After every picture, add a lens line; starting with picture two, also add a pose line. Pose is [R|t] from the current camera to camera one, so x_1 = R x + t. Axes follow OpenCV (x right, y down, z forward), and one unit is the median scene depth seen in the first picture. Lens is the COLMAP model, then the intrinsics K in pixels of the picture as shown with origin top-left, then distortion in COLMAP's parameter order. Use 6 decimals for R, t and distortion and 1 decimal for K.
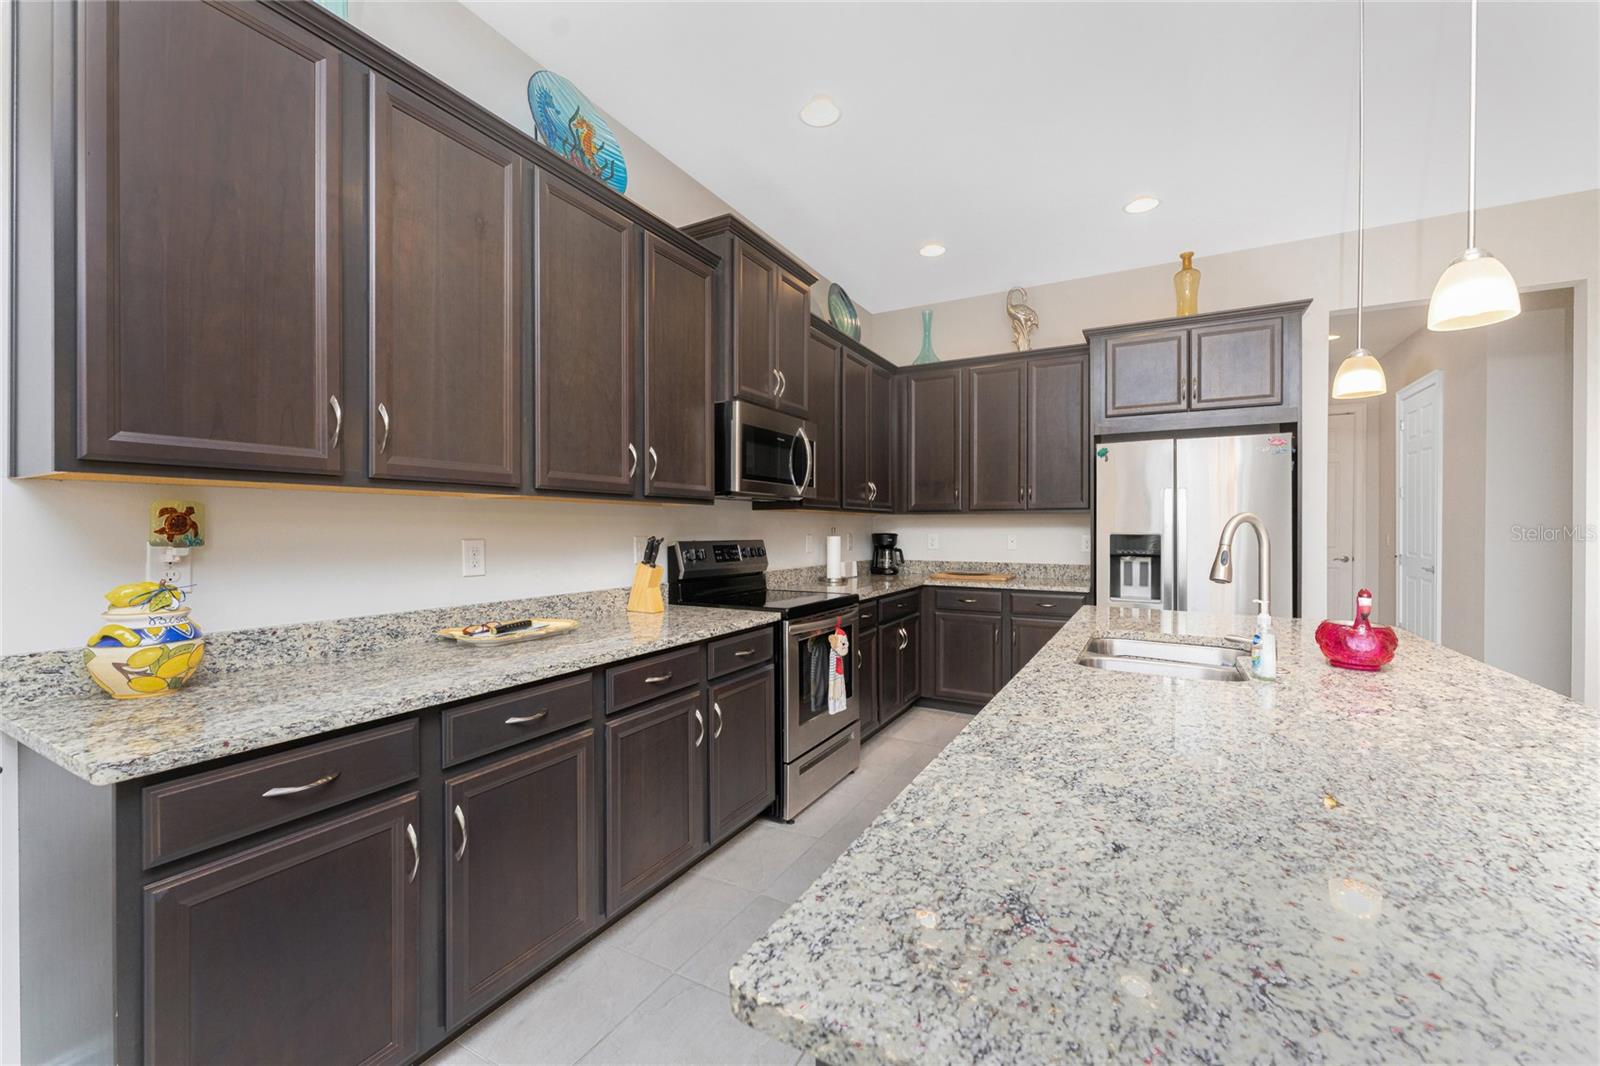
lens RADIAL K [[652.7, 0, 800.2], [0, 652.7, 533.5], [0, 0, 1]] dist [-0.003989, 0.000368]
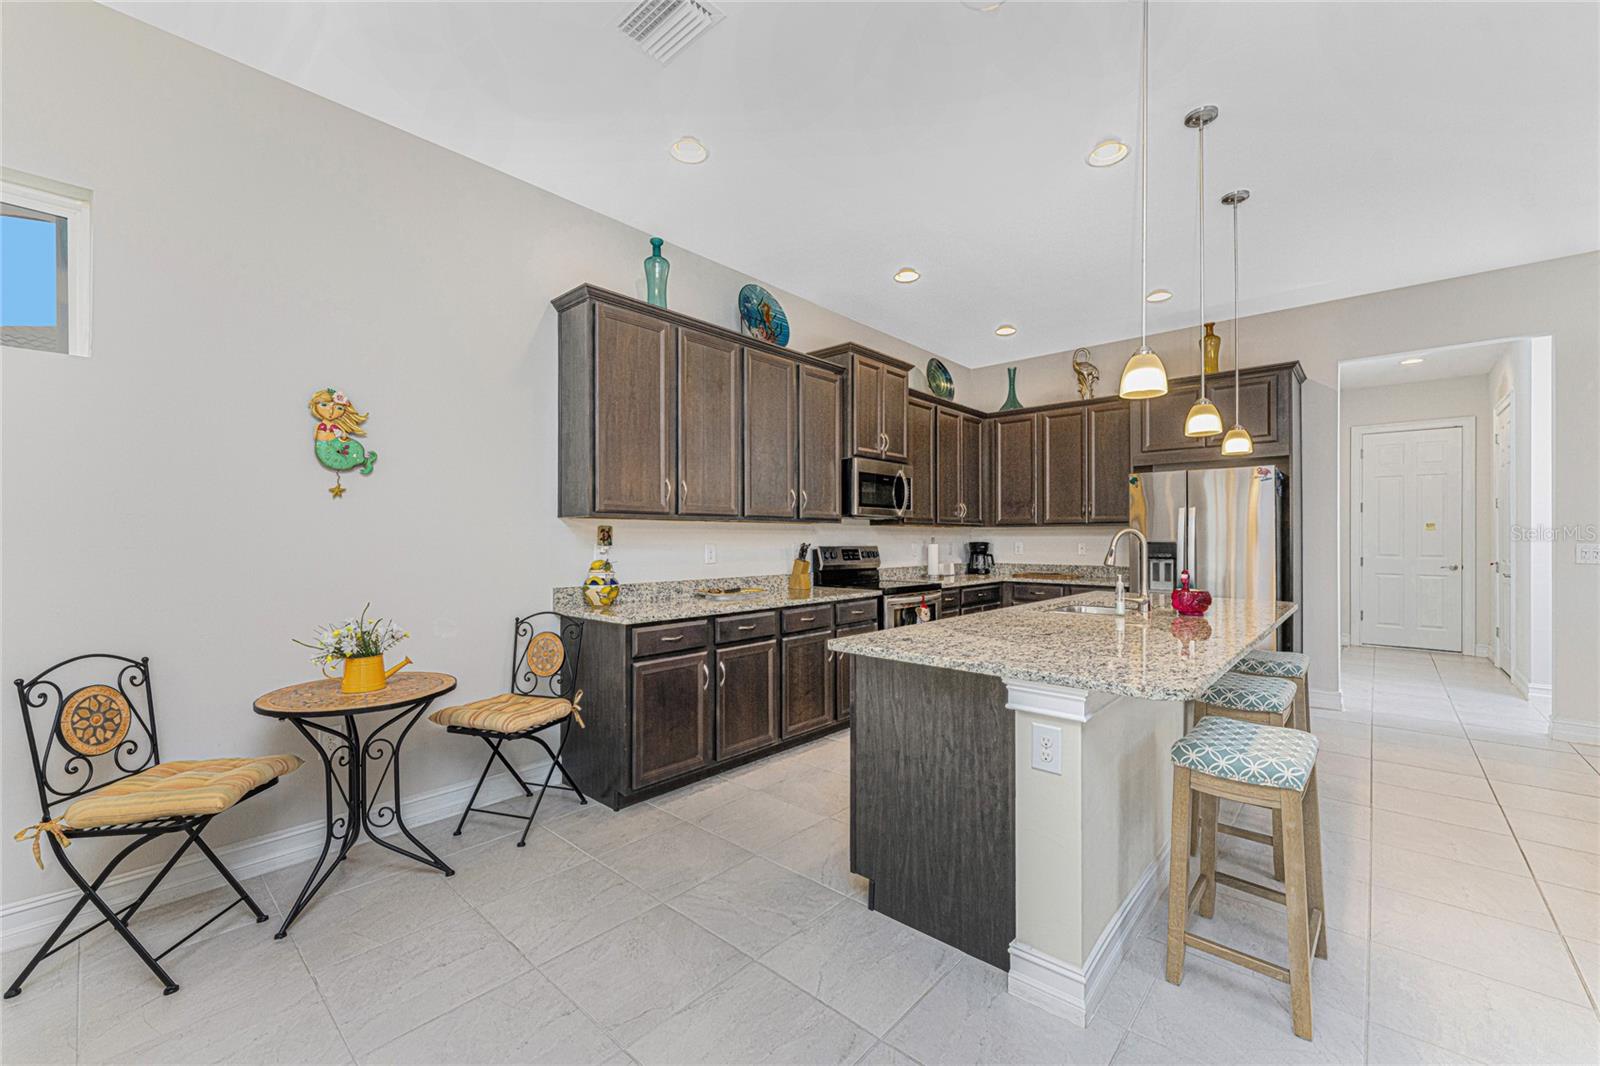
lens RADIAL K [[652.7, 0, 788.2], [0, 652.7, 539.8], [0, 0, 1]] dist [-0.003989, 0.000368]
pose [[0.972476, -0.001315, -0.233001, 0.100700], [-0.000338, 0.999975, -0.007056, 0.007285], [0.233005, 0.006940, 0.972451, -0.517364]]
